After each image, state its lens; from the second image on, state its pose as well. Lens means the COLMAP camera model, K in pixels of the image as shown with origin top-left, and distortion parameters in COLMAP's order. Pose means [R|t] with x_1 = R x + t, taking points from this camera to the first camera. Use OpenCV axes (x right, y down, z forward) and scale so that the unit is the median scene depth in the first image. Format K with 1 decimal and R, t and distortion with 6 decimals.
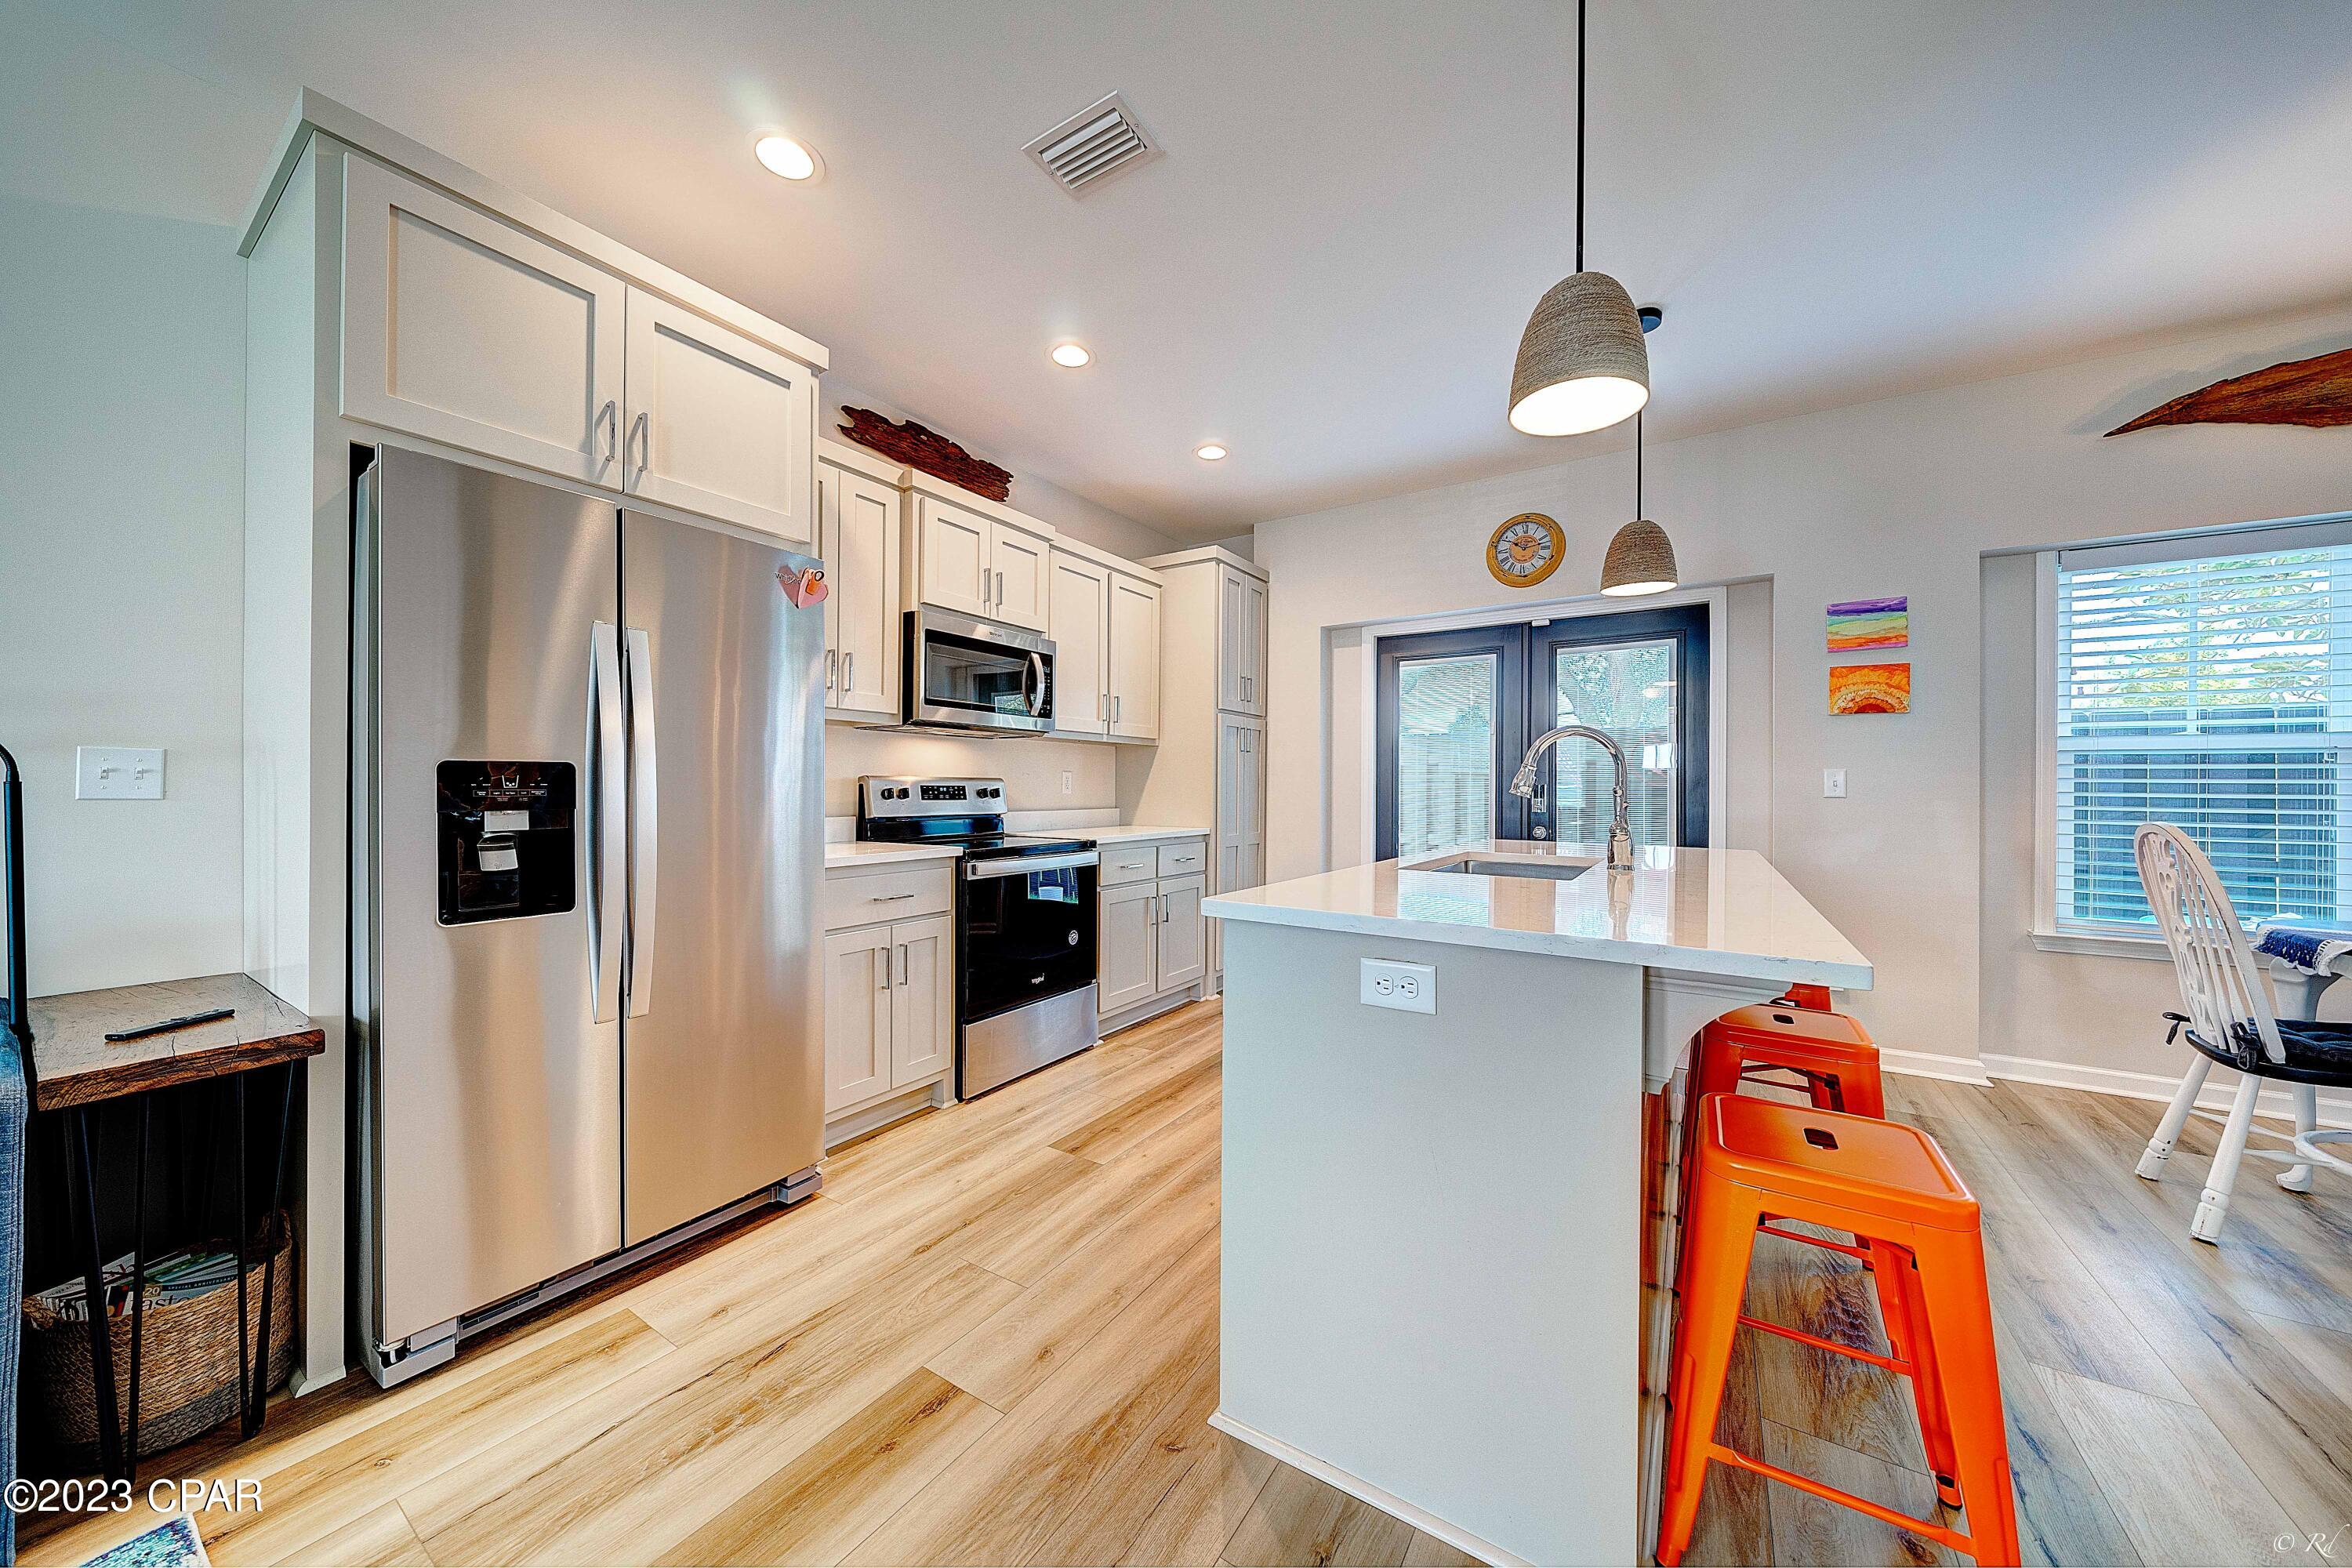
lens RADIAL K [[810.9, 0, 1176.0], [0, 810.9, 784.0], [0, 0, 1]] dist [0.000370, -0.000074]
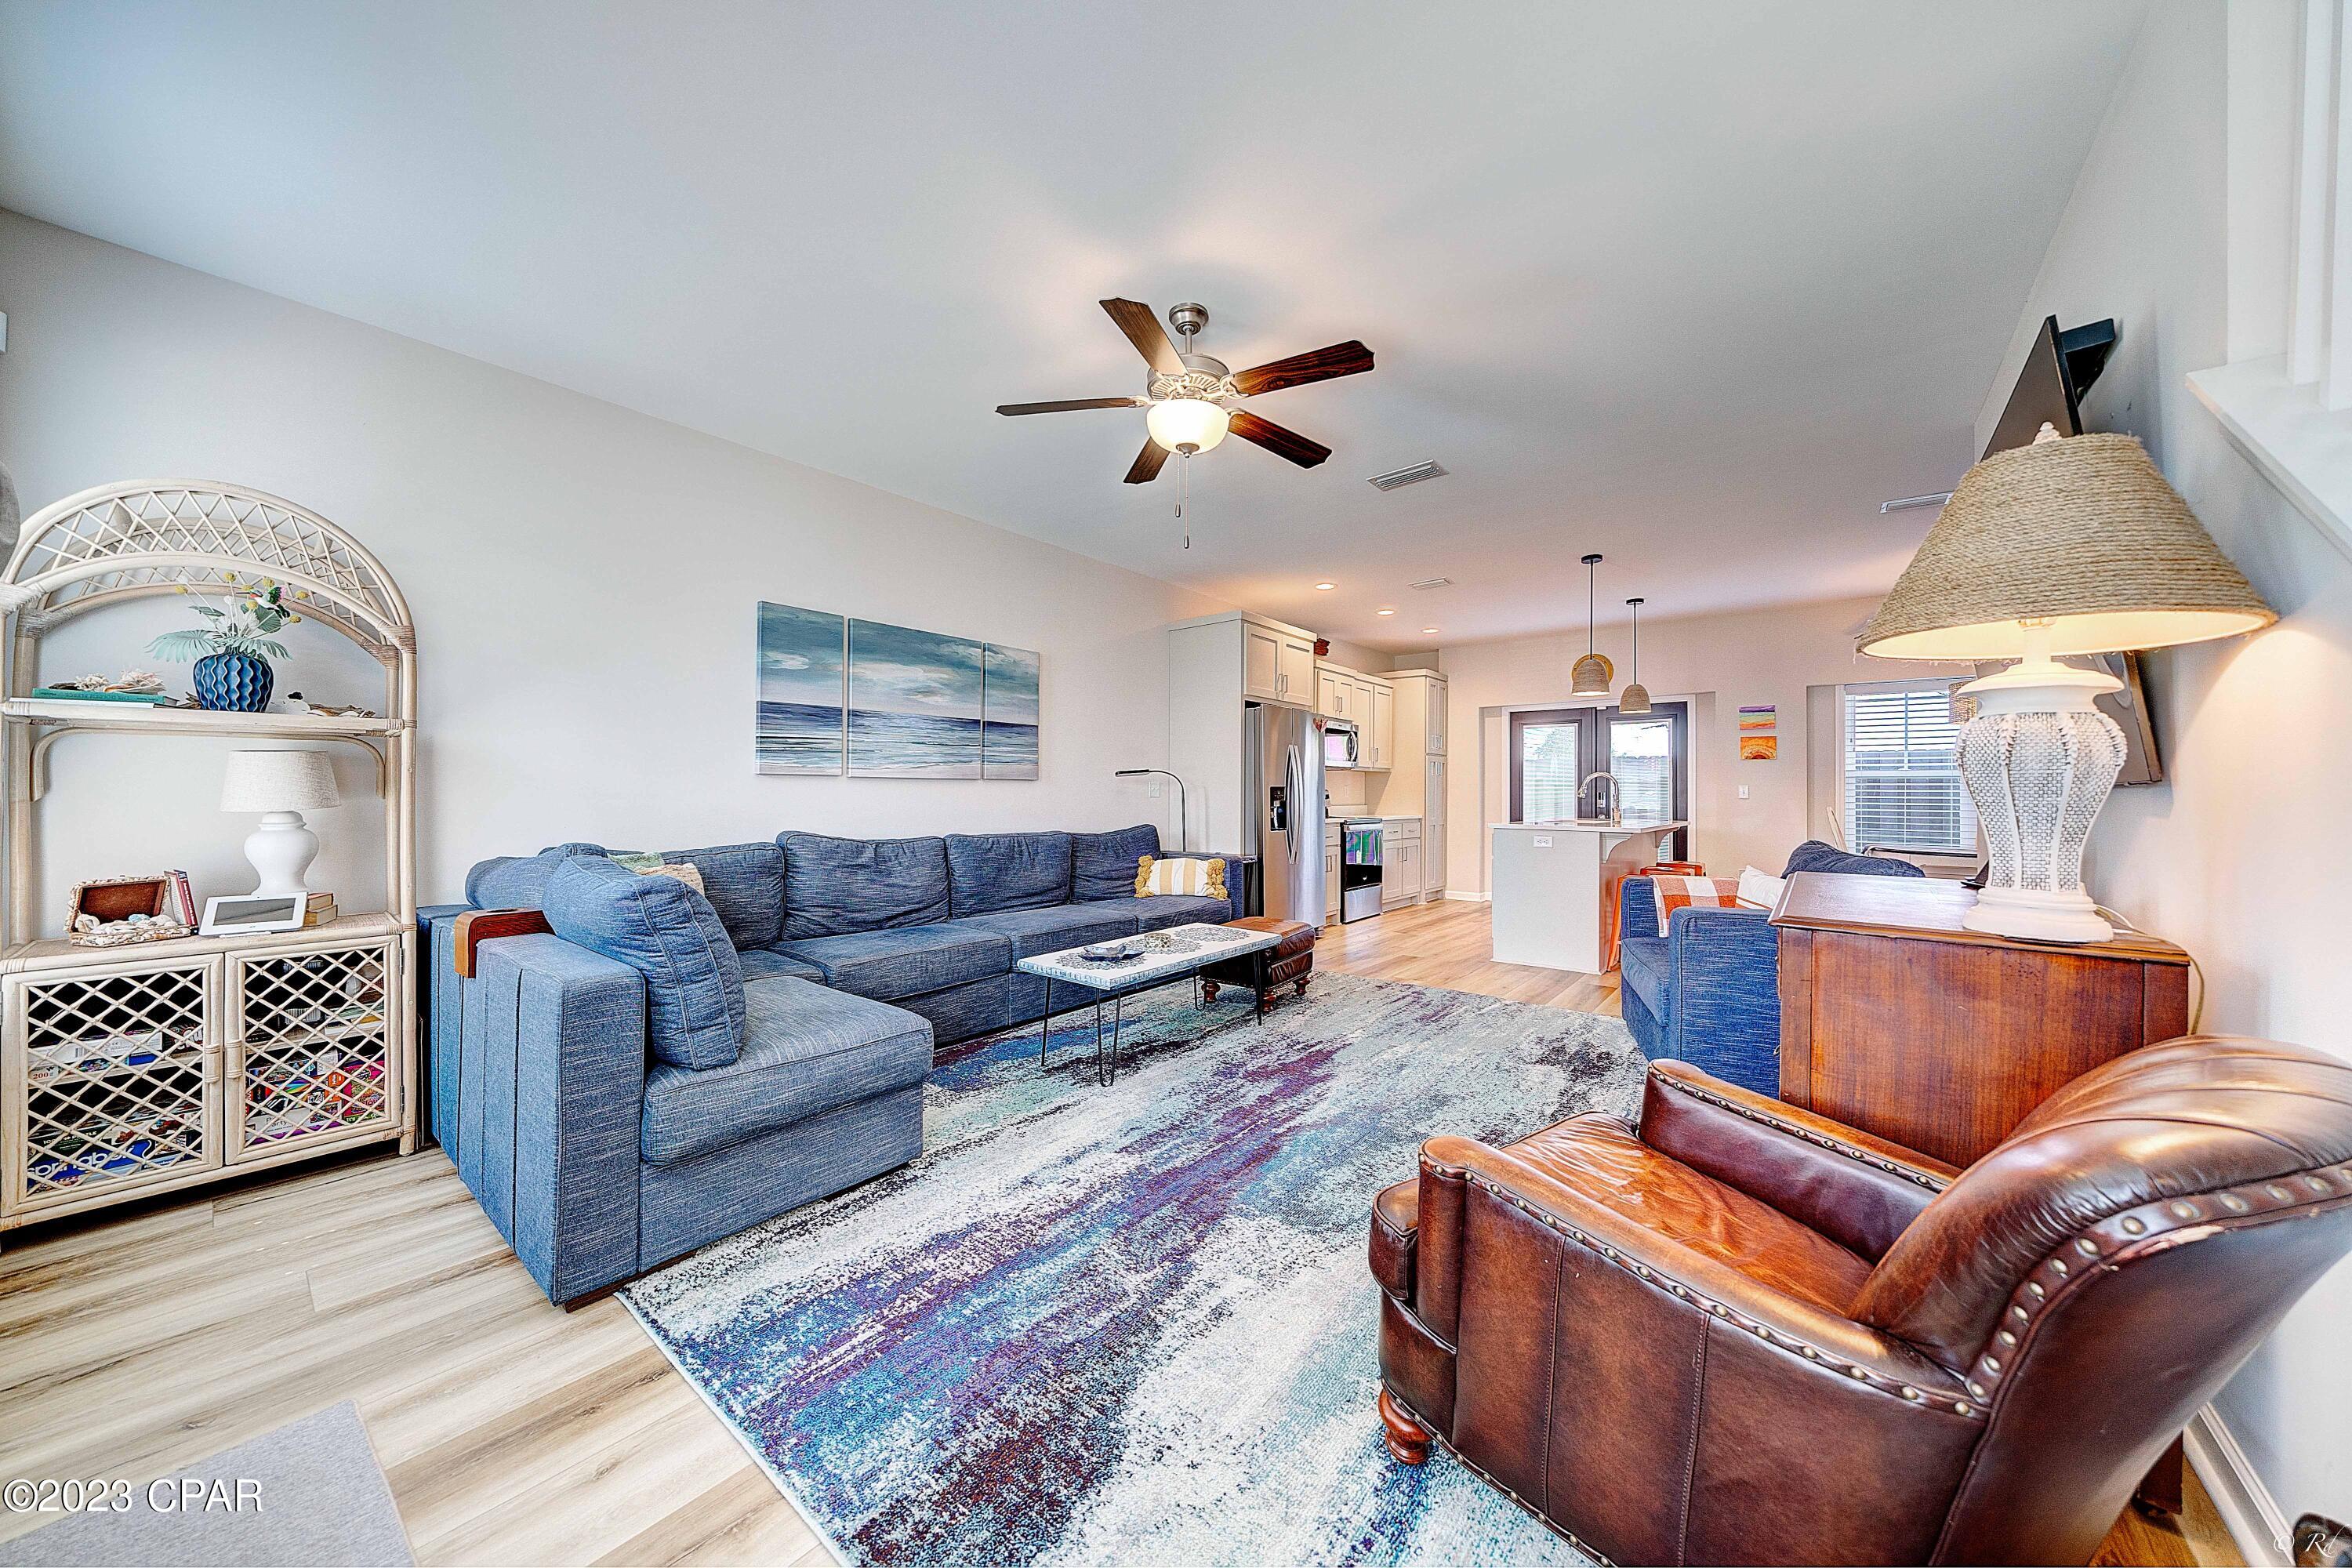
lens RADIAL K [[817.5, 0, 1165.5], [0, 817.5, 785.7], [0, 0, 1]] dist [-0.003398, 0.000262]
pose [[0.994178, -0.001933, -0.107734, -0.456496], [0.000951, 0.999958, -0.009163, 0.000613], [0.107747, 0.009007, 0.994138, -1.281935]]
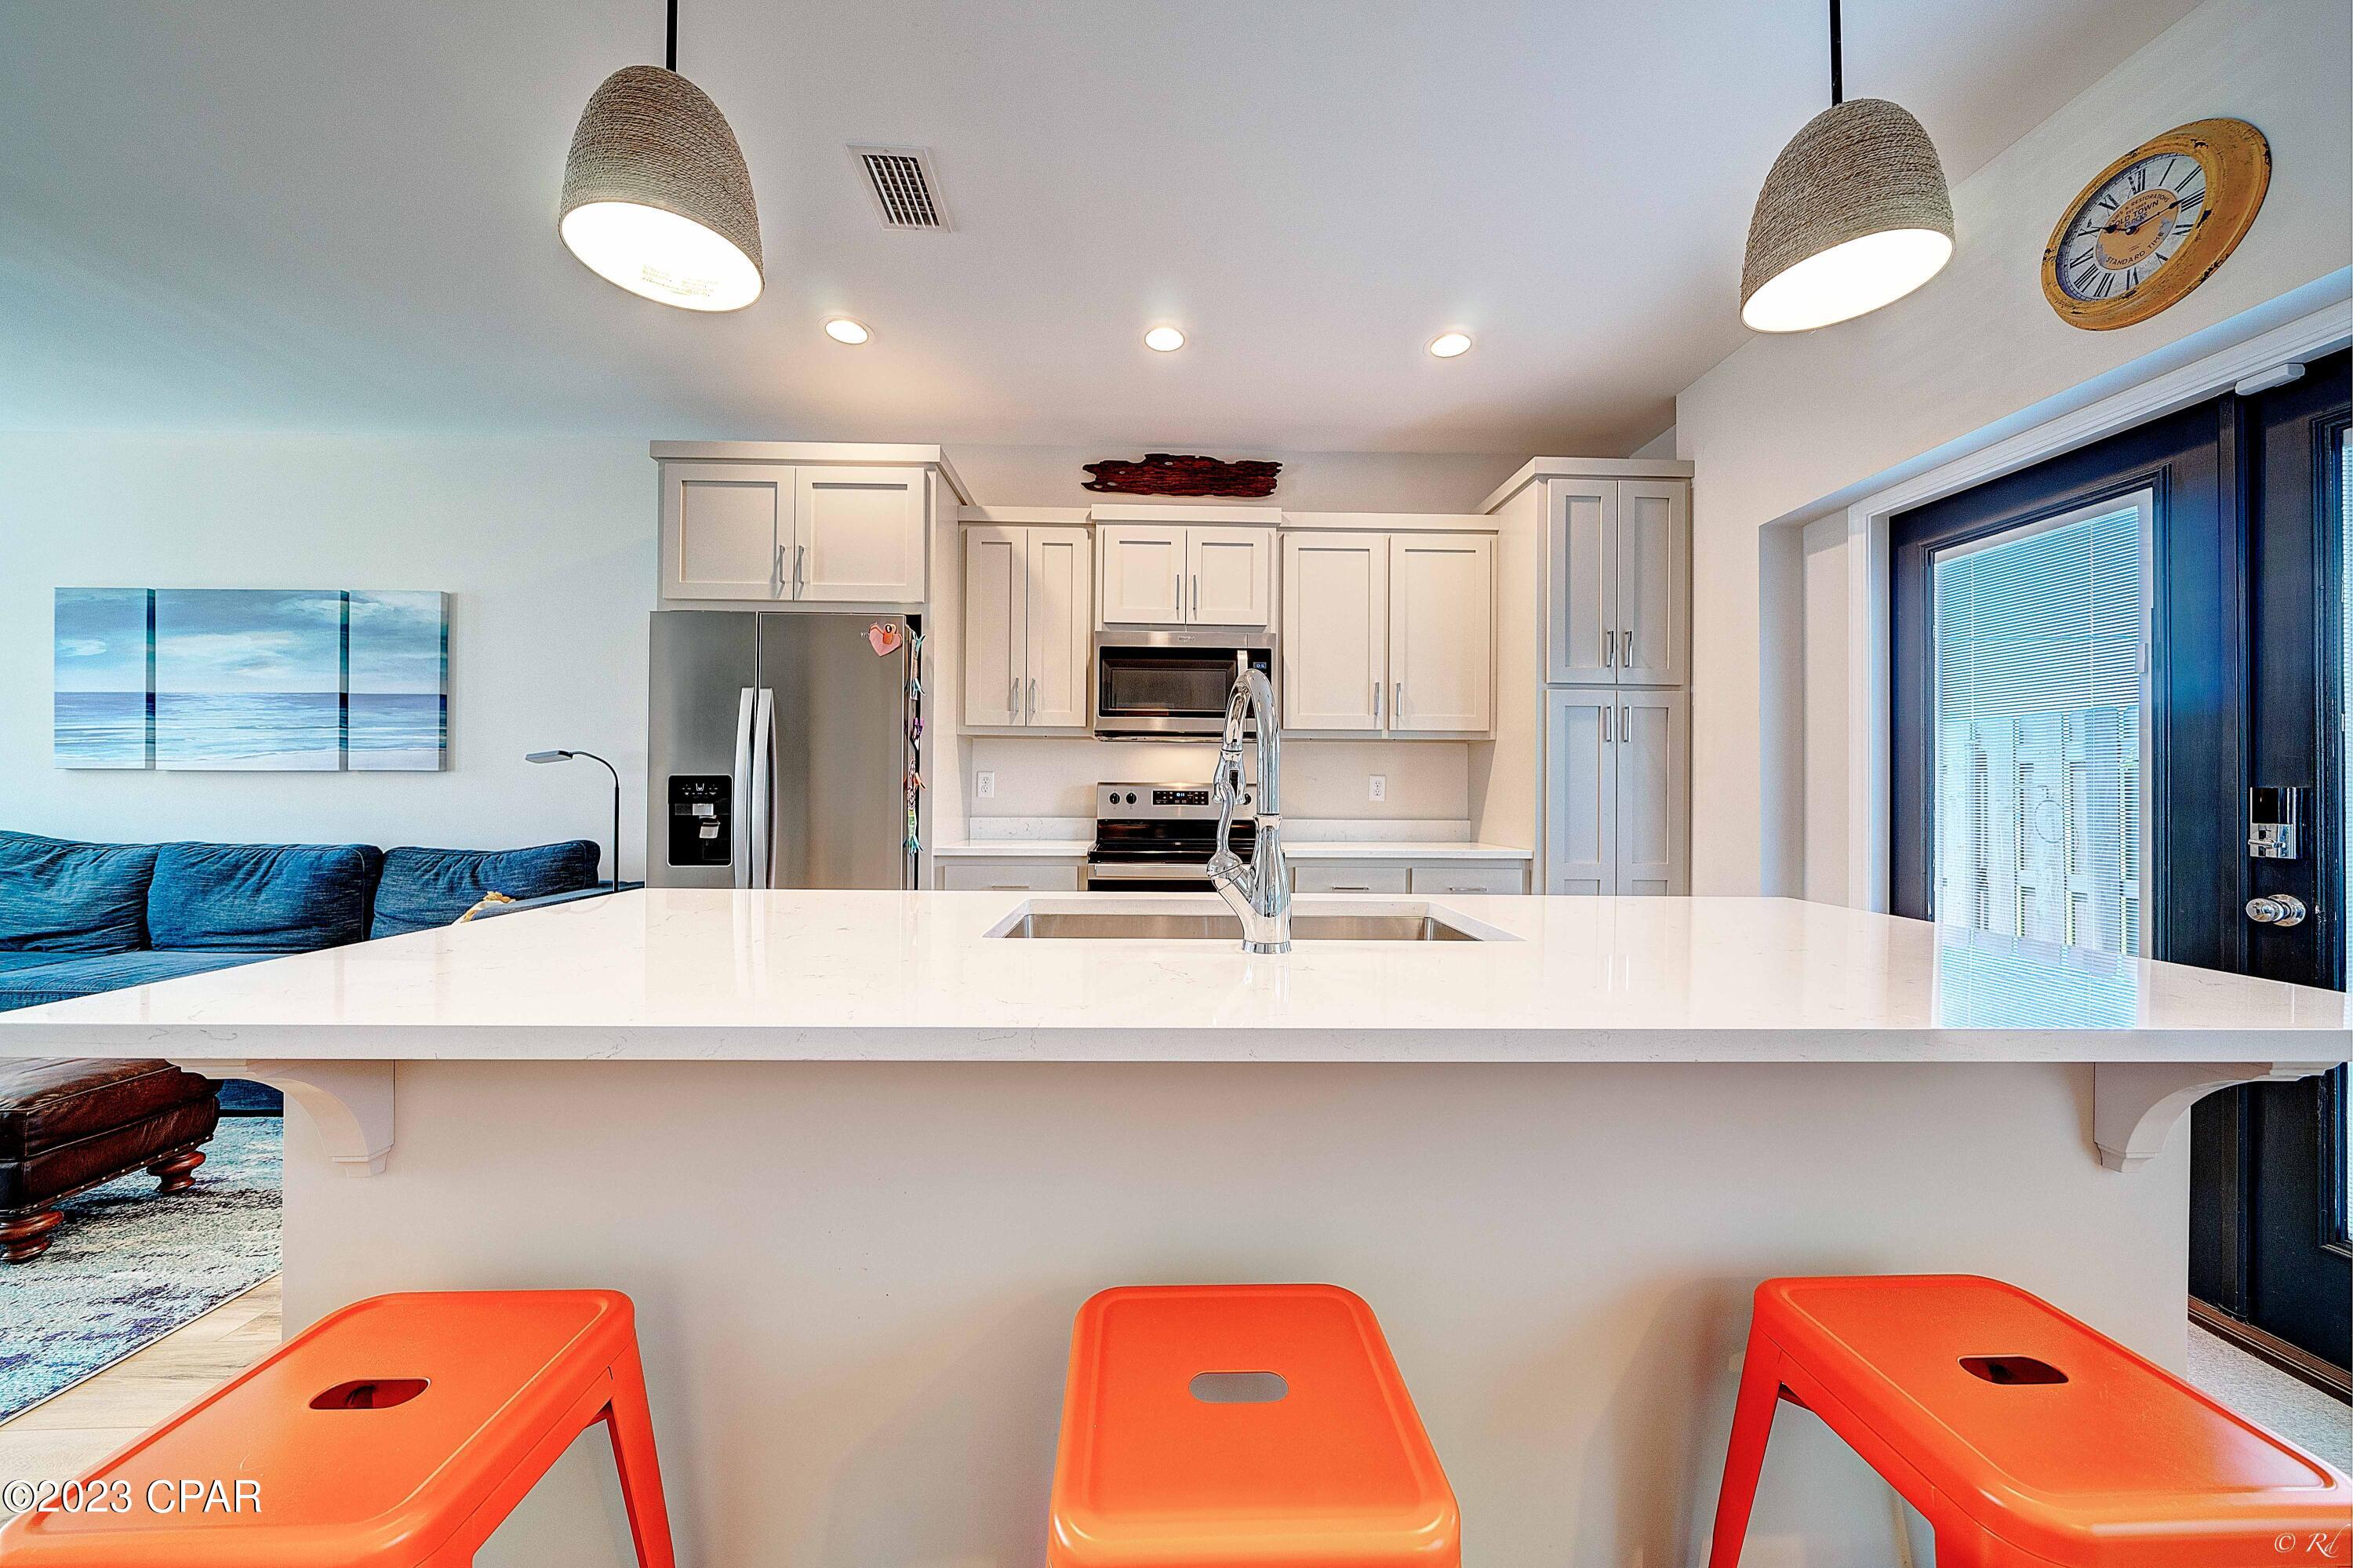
lens RADIAL K [[807.5, 0, 1164.8], [0, 807.5, 781.7], [0, 0, 1]] dist [-0.006390, -0.000006]
pose [[0.566635, -0.011433, -0.823890, 0.574115], [-0.000318, 0.999901, -0.014094, 0.004779], [0.823969, 0.008249, 0.566575, 0.416423]]
